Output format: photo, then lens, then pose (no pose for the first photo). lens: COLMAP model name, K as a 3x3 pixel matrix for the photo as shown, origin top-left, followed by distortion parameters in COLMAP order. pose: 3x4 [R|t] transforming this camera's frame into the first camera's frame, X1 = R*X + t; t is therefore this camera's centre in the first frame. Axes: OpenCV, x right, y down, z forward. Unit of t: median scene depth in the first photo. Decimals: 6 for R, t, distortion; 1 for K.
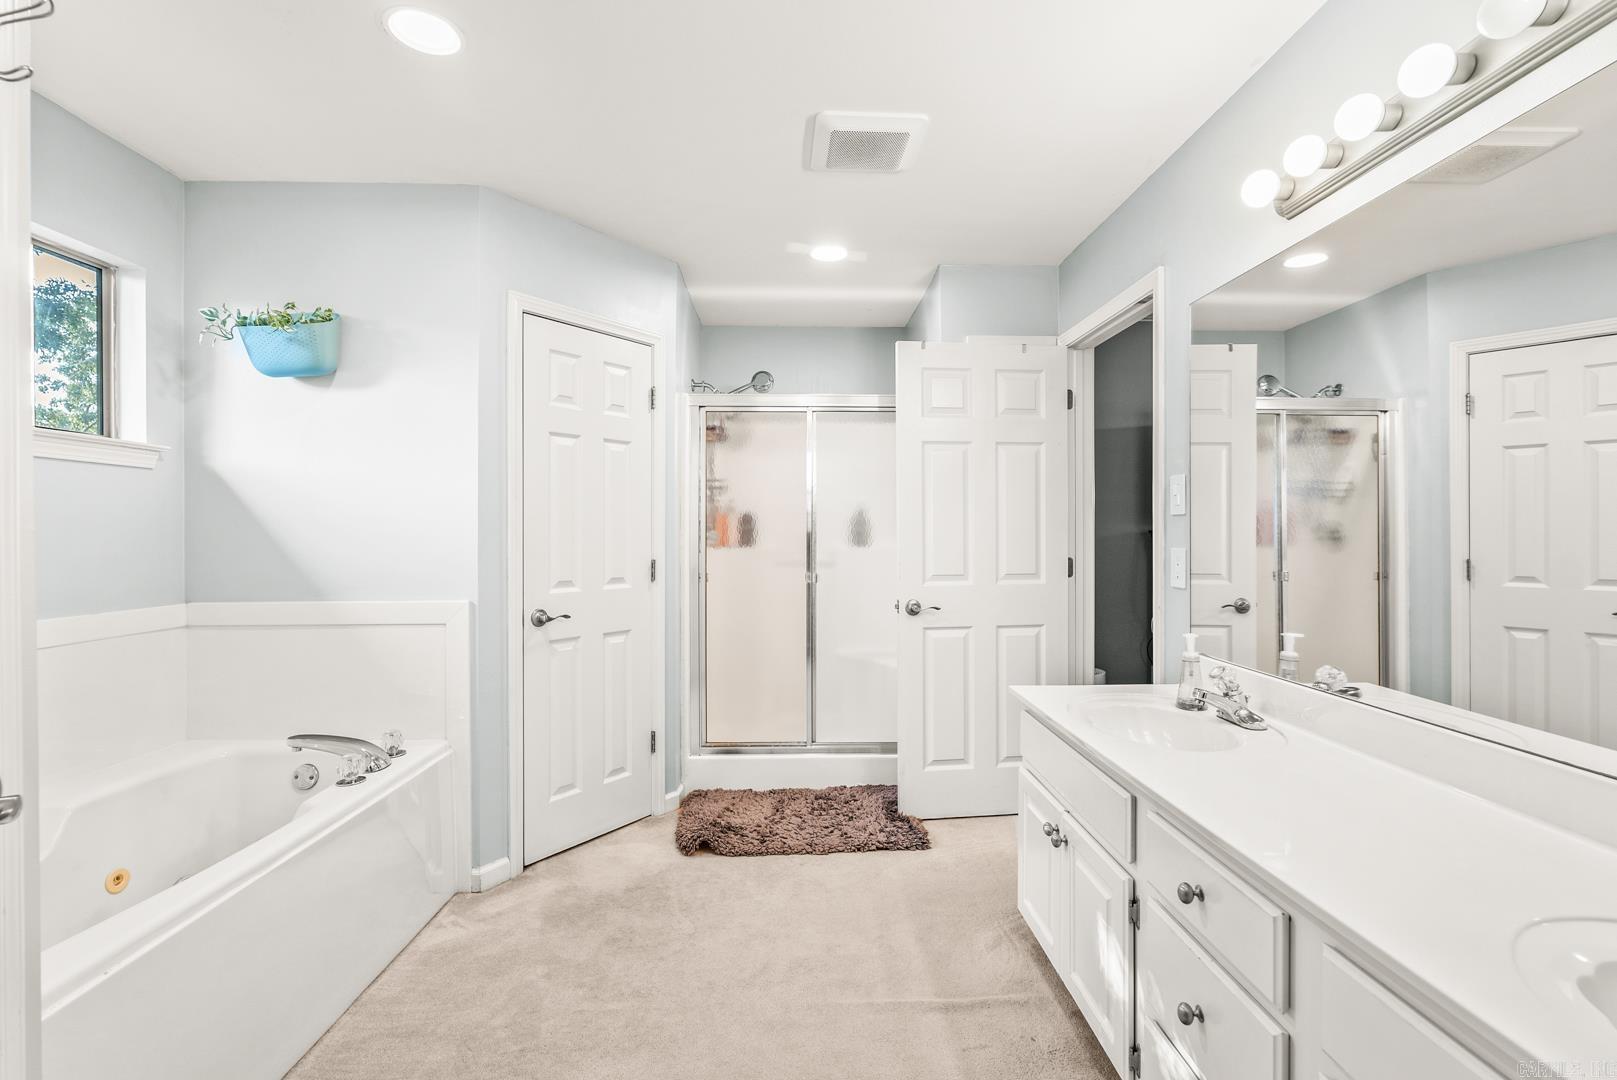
lens RADIAL K [[730.4, 0, 810.0], [0, 730.4, 533.8], [0, 0, 1]] dist [-0.001008, -0.000106]
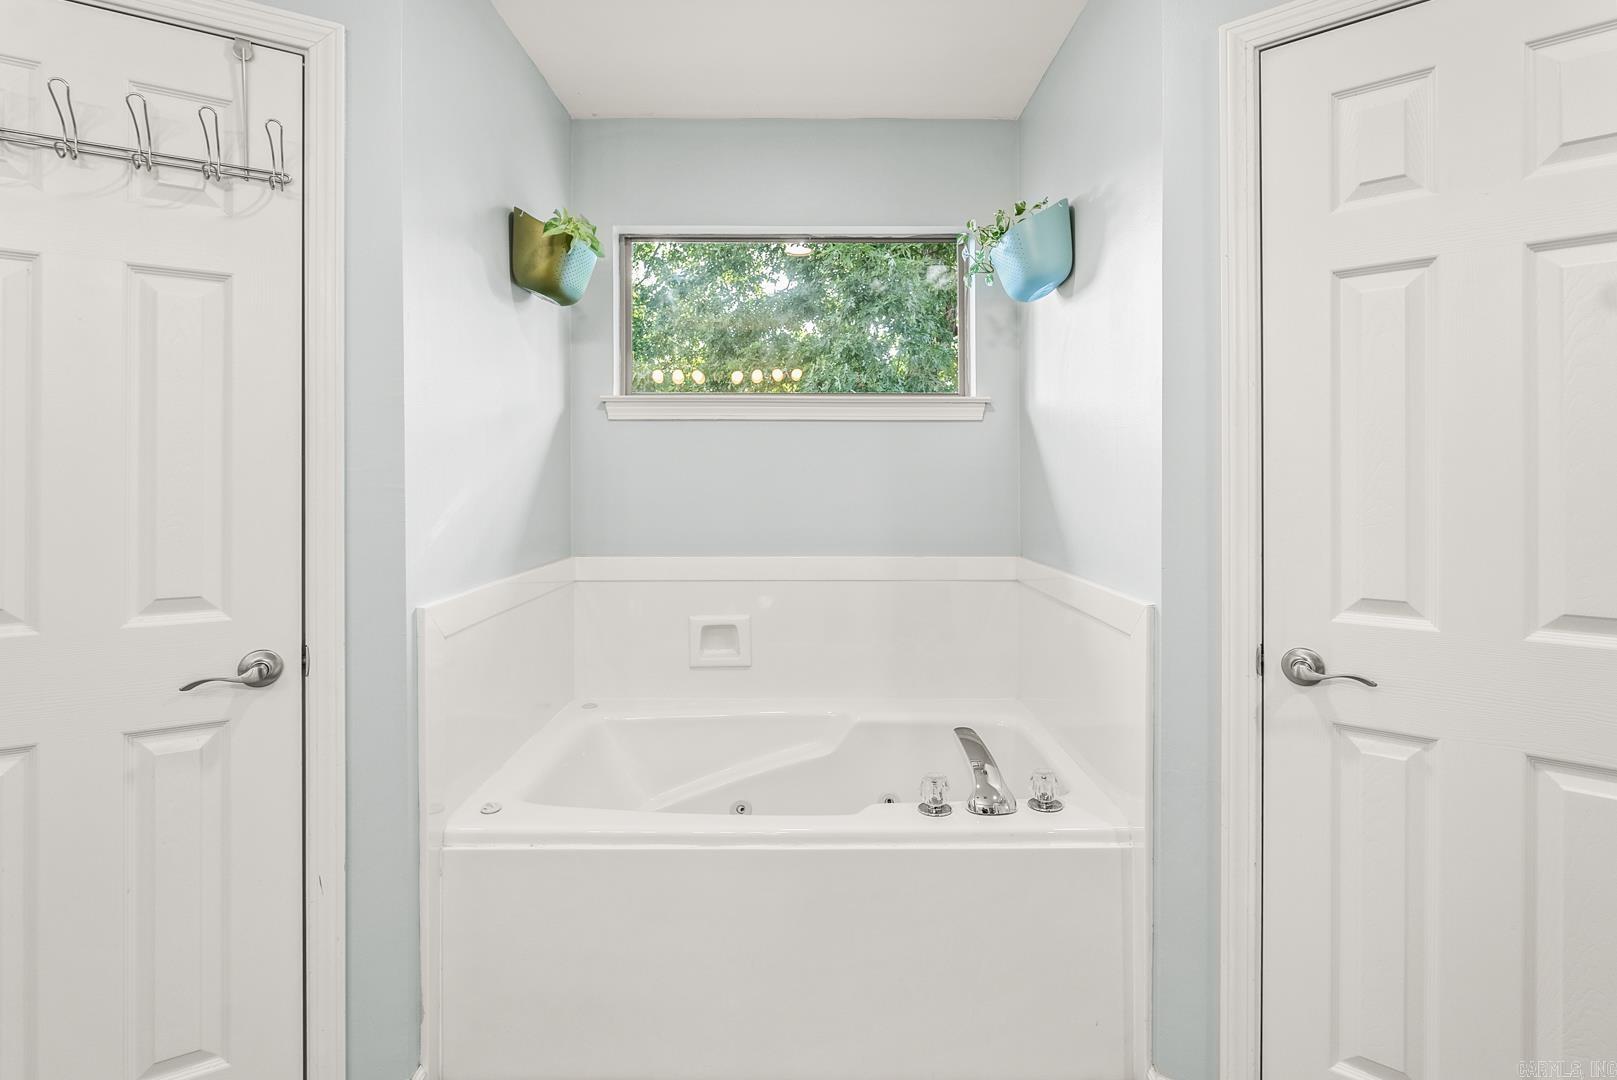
lens RADIAL K [[750.2, 0, 810.3], [0, 750.2, 484.9], [0, 0, 1]] dist [-0.000580, -0.000069]
pose [[-0.022300, 0.006782, -0.999728, 0.129652], [-0.005966, 0.999958, 0.006916, -0.005509], [0.999734, 0.006119, -0.022259, 0.708436]]
